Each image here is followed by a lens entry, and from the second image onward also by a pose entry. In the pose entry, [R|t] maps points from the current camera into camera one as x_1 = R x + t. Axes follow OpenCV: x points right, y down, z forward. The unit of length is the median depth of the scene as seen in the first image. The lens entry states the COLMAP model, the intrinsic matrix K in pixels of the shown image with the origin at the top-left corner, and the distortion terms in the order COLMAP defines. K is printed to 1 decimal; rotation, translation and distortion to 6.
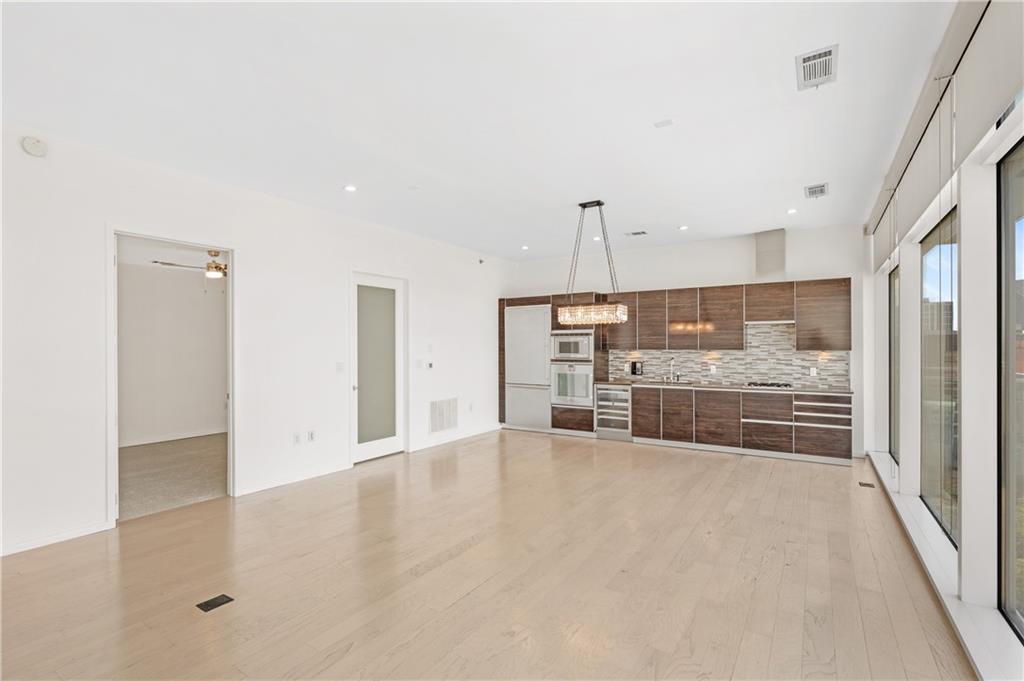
lens RADIAL K [[465.4, 0, 518.2], [0, 465.4, 348.0], [0, 0, 1]] dist [-0.004319, -0.000387]
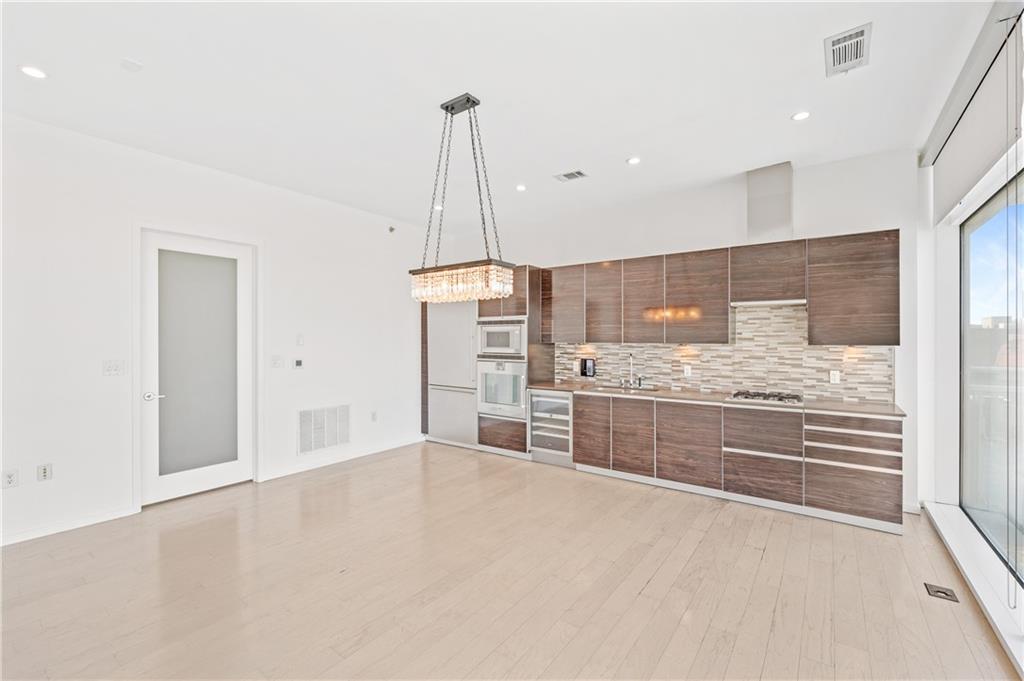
lens RADIAL K [[432.7, 0, 516.5], [0, 432.7, 340.3], [0, 0, 1]] dist [-0.000756, -0.000147]
pose [[0.998372, 0.003052, -0.056950, 0.196905], [-0.003008, 0.999995, 0.000864, -0.000308], [0.056953, -0.000692, 0.998377, 0.326101]]
